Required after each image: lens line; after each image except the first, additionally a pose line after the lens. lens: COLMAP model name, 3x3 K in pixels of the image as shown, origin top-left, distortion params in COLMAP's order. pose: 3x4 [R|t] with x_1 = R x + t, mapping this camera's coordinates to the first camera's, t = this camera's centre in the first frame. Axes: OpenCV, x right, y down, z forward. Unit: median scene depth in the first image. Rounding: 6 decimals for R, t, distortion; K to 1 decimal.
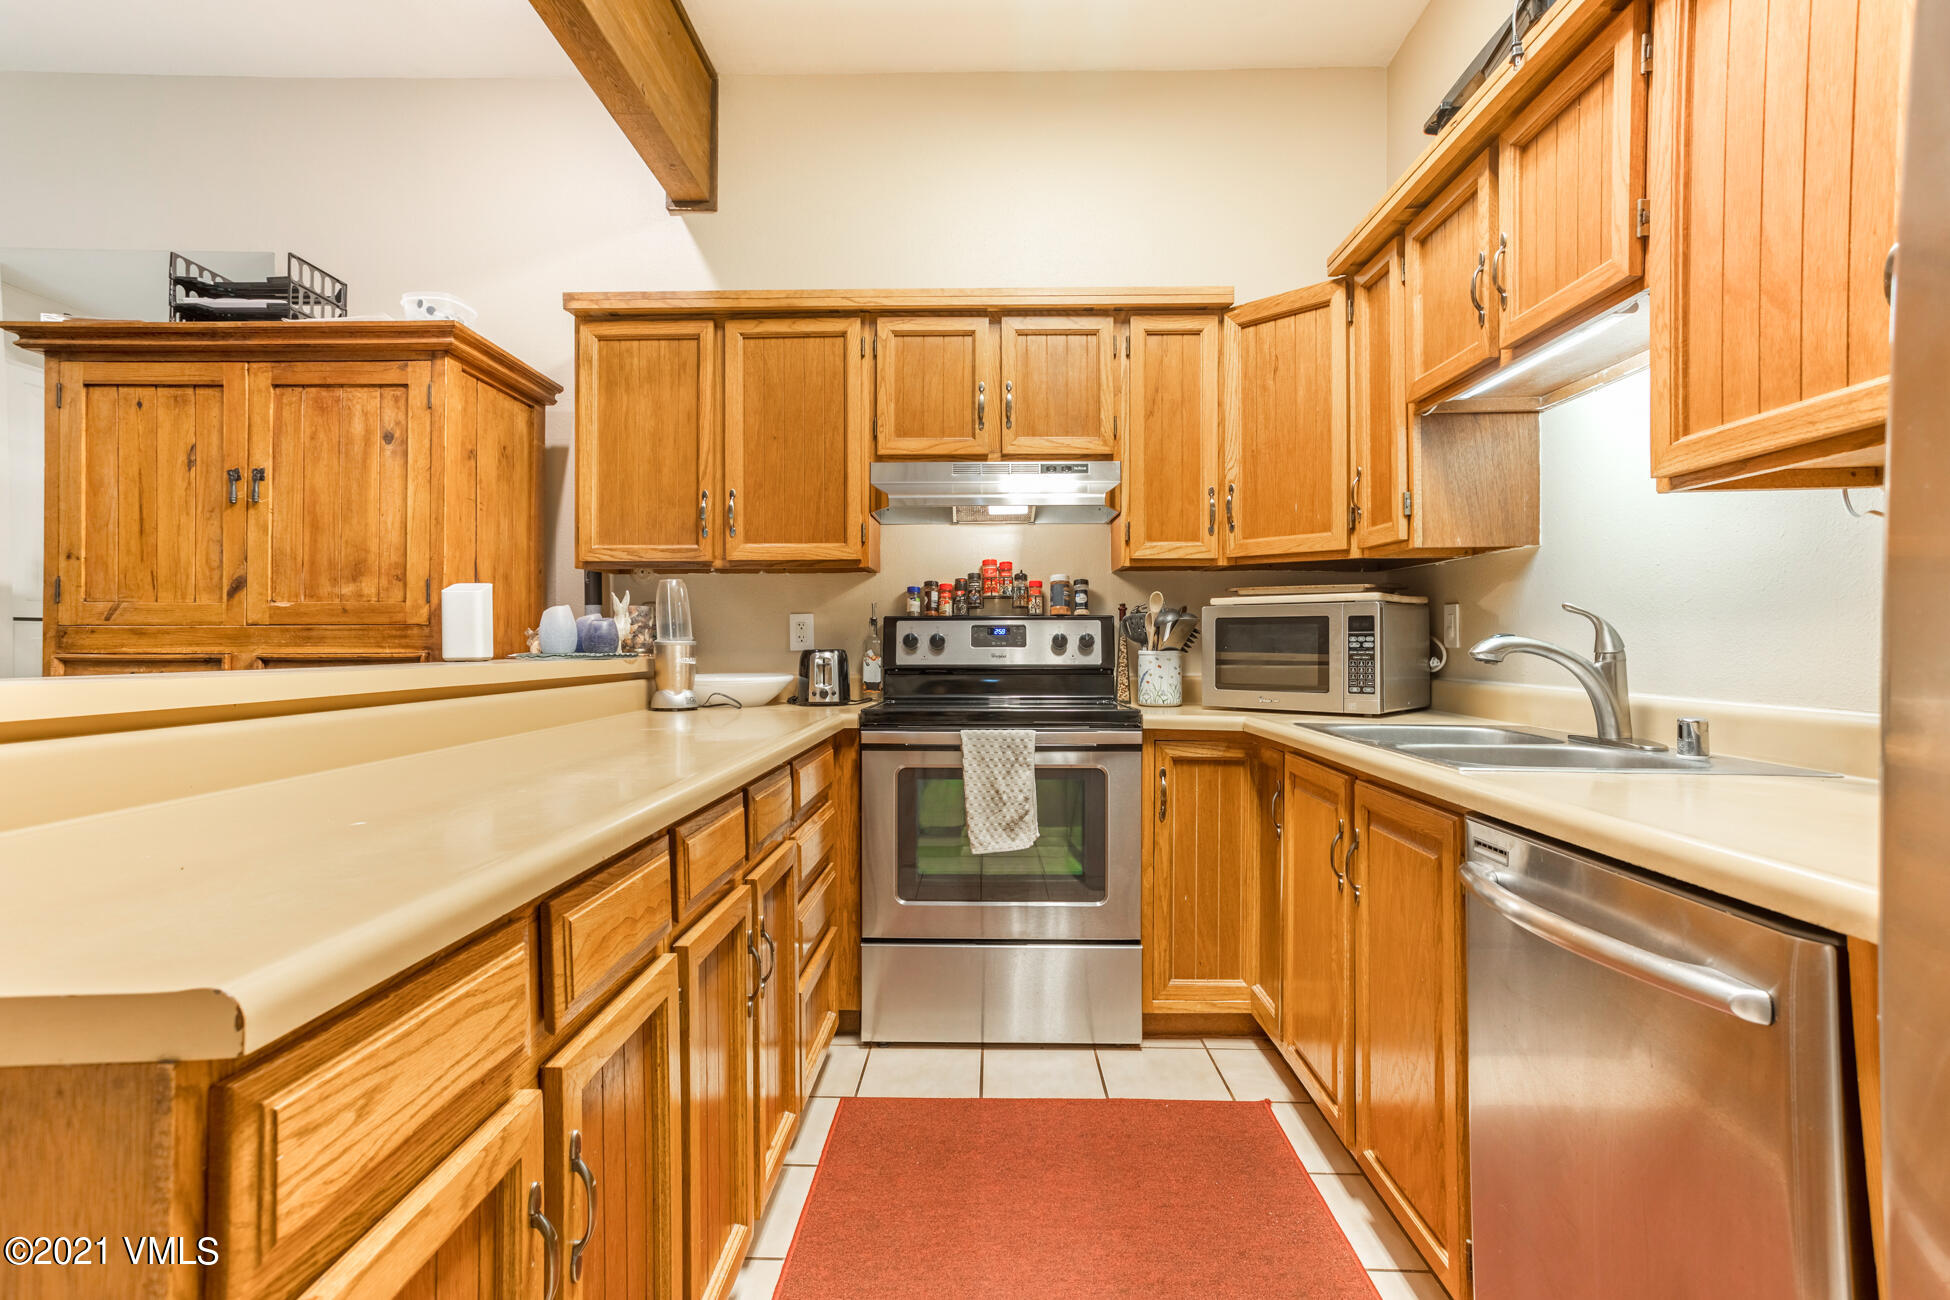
lens RADIAL K [[957.2, 0, 975.8], [0, 957.2, 647.4], [0, 0, 1]] dist [0.011314, 0.009912]
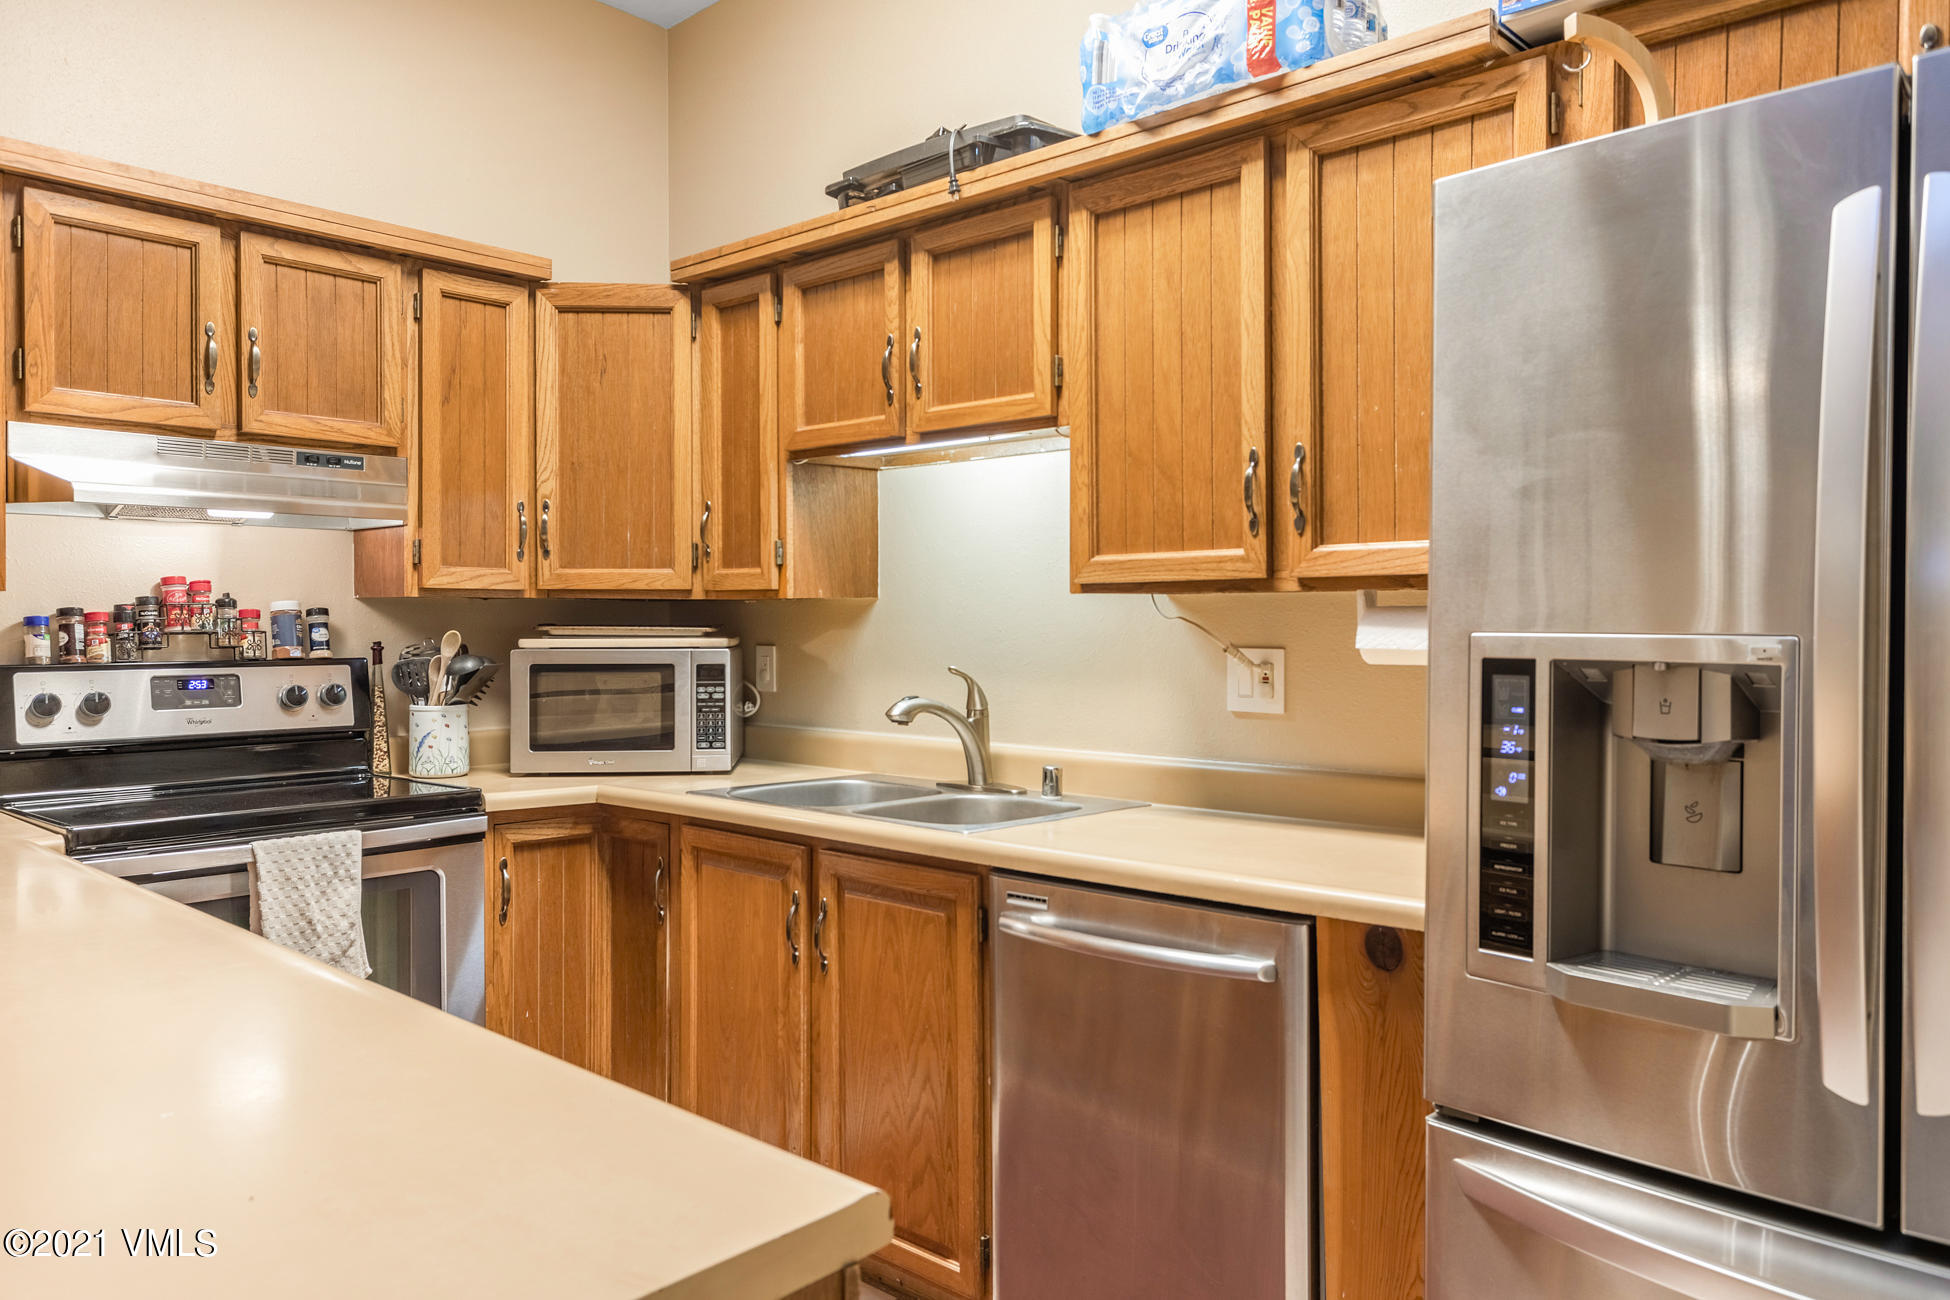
lens RADIAL K [[1344.1, 0, 970.2], [0, 1344.1, 646.6], [0, 0, 1]] dist [0.003053, 0.005946]
pose [[0.668717, -0.012047, 0.743420, -0.372917], [0.004192, 0.999914, 0.012433, -0.062612], [-0.743505, -0.005198, 0.668710, -0.037823]]
